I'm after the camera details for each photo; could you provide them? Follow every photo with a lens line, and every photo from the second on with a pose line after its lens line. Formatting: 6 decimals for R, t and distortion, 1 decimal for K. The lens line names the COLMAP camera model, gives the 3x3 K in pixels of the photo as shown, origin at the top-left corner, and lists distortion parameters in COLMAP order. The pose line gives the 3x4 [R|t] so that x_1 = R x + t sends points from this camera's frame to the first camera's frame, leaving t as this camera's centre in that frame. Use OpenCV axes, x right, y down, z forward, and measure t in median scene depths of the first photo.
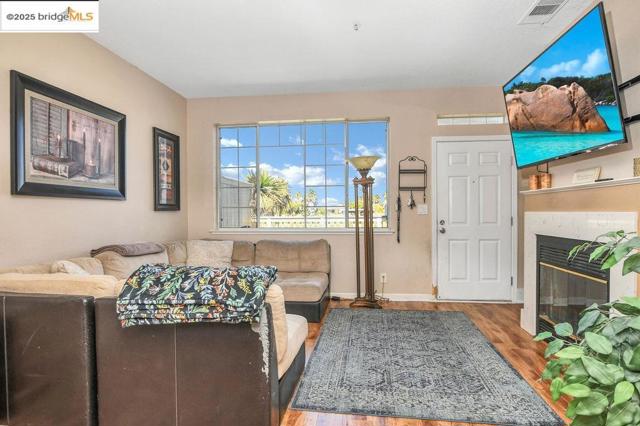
lens RADIAL K [[343.8, 0, 321.9], [0, 343.8, 214.5], [0, 0, 1]] dist [-0.026894, 0.005238]
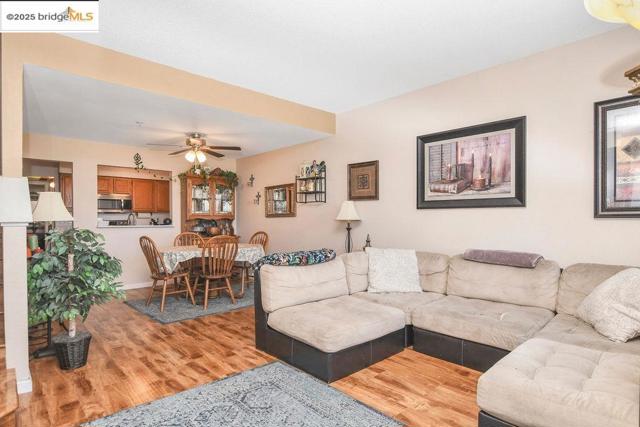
lens RADIAL K [[343.8, 0, 319.5], [0, 343.8, 223.0], [0, 0, 1]] dist [-0.026894, 0.005238]
pose [[-0.635953, 0.017484, -0.771529, 0.430699], [-0.000636, 0.999731, 0.023179, -0.016089], [0.771727, 0.015232, -0.635771, 0.986438]]
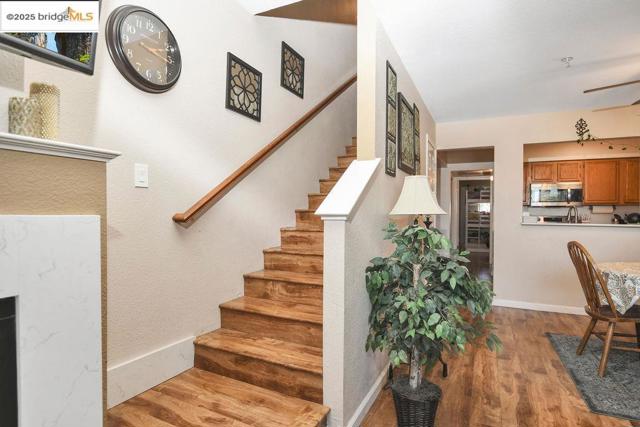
lens RADIAL K [[343.8, 0, 318.1], [0, 343.8, 215.8], [0, 0, 1]] dist [-0.026894, 0.005238]
pose [[-0.944739, -0.001026, 0.327823, 0.206568], [0.003092, 0.999923, 0.012039, -0.008451], [-0.327810, 0.012387, -0.944662, 0.660141]]
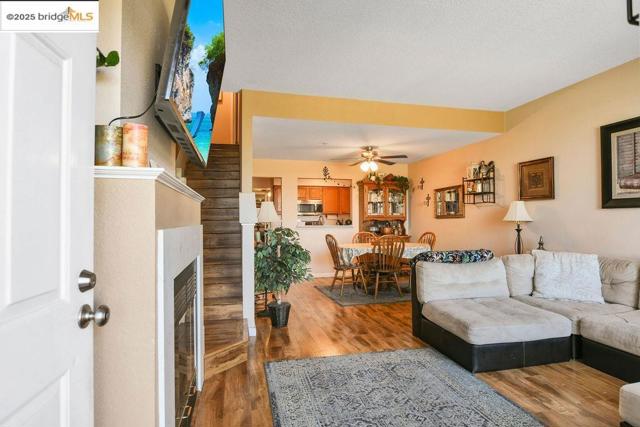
lens RADIAL K [[343.8, 0, 321.3], [0, 343.8, 216.0], [0, 0, 1]] dist [-0.026894, 0.005238]
pose [[-0.934443, 0.007300, -0.356037, 0.457758], [0.008049, 0.999967, -0.000622, -0.019994], [0.356021, -0.003447, -0.934471, 1.121971]]
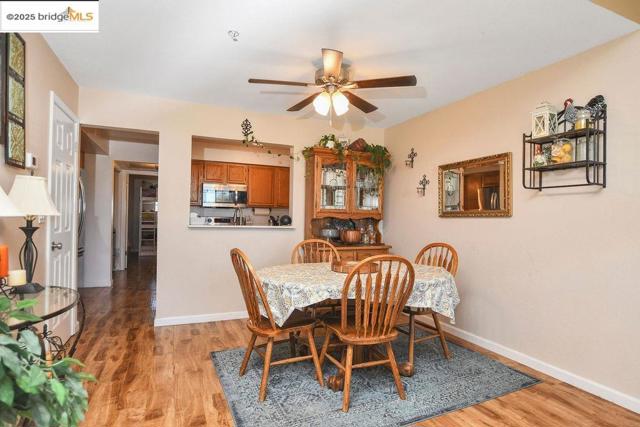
lens RADIAL K [[343.8, 0, 321.8], [0, 343.8, 217.7], [0, 0, 1]] dist [-0.026894, 0.005238]
pose [[-0.857682, -0.008443, -0.514111, 0.125677], [-0.017656, 0.999759, 0.013037, -0.010841], [0.513877, 0.020259, -0.857624, 0.439645]]
